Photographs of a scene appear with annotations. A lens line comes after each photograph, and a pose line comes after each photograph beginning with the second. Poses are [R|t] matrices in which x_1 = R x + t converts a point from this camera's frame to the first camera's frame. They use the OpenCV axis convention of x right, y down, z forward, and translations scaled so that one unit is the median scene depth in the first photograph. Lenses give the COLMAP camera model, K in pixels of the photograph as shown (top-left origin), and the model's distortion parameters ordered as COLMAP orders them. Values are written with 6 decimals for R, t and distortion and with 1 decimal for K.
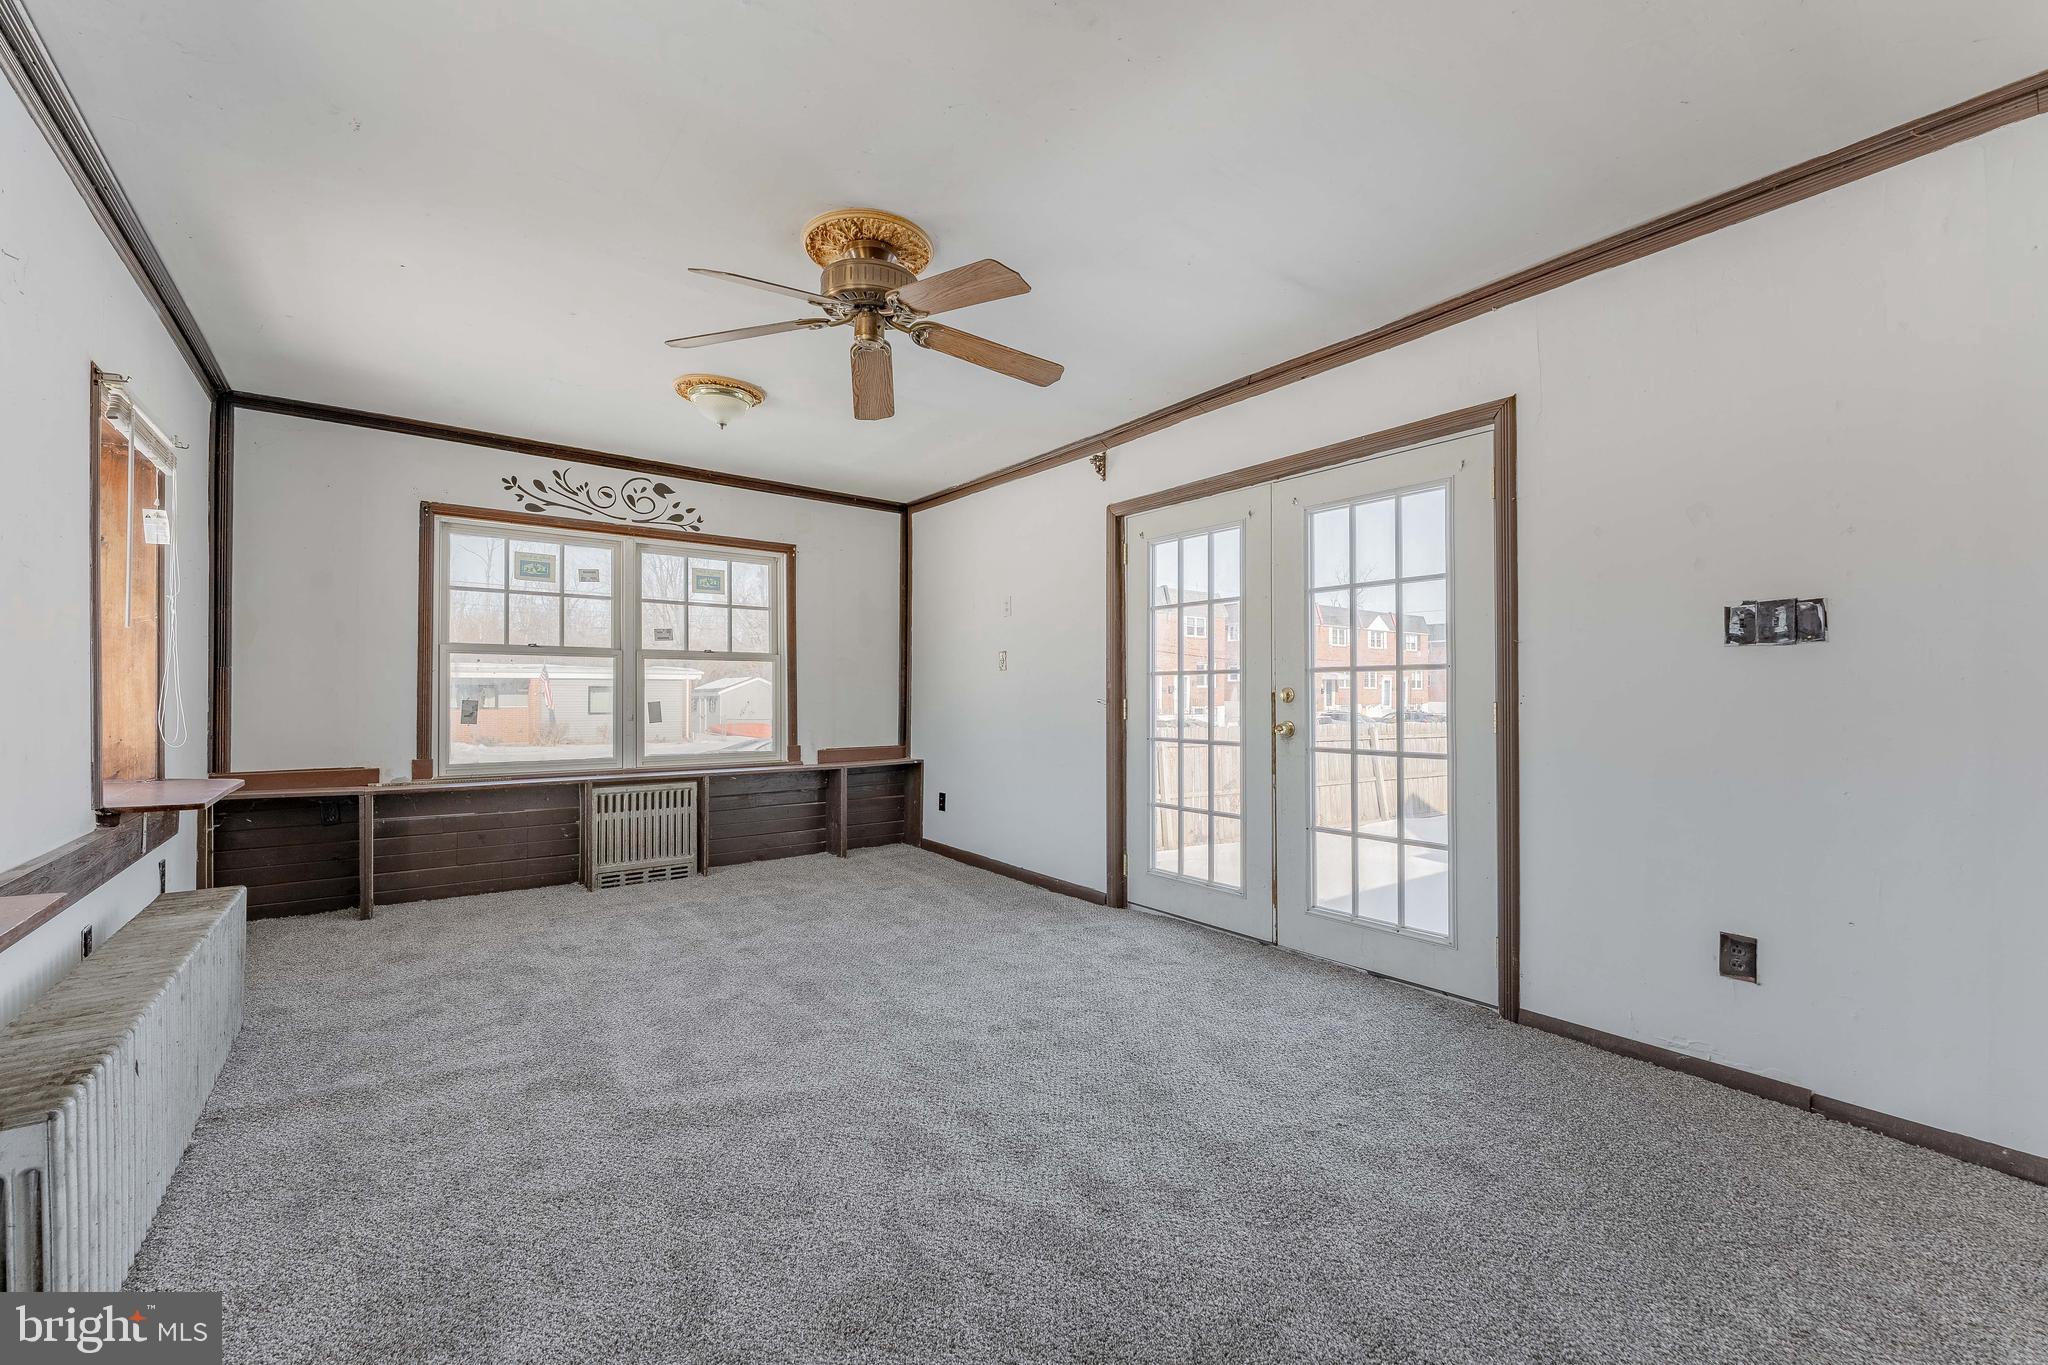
lens RADIAL K [[818.7, 0, 1024.0], [0, 818.7, 682.5], [0, 0, 1]] dist [-0.000414, -0.000086]
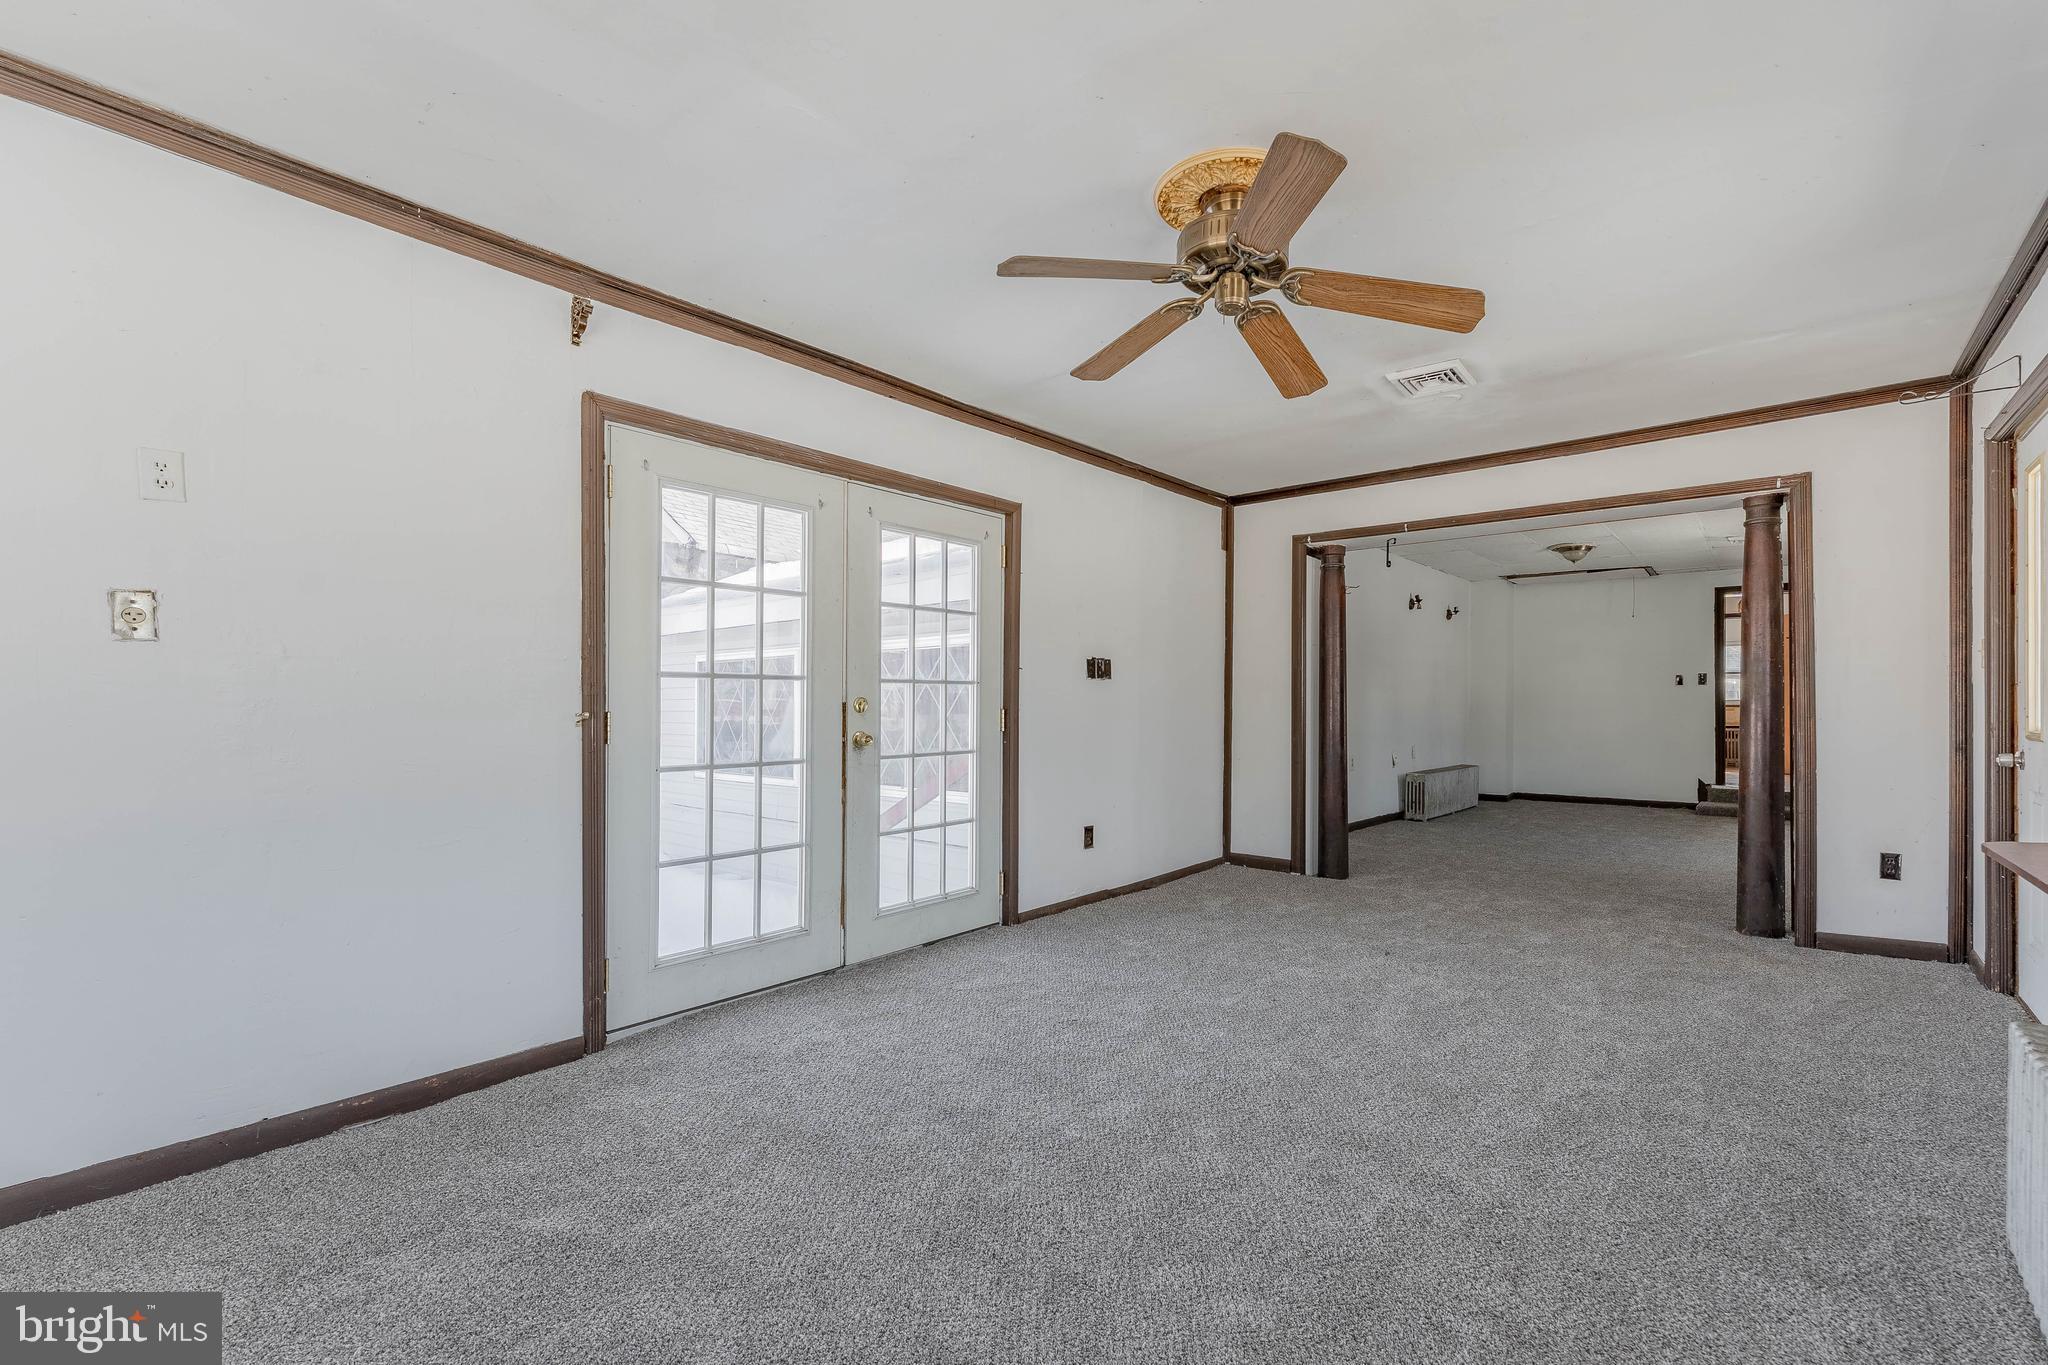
lens RADIAL K [[920.5, 0, 1027.5], [0, 920.5, 704.6], [0, 0, 1]] dist [-0.000852, -0.000079]
pose [[-0.228685, 0.003172, 0.973495, -0.782593], [-0.008435, 0.999951, -0.005240, 0.018995], [-0.973464, -0.009410, -0.228647, 1.037838]]
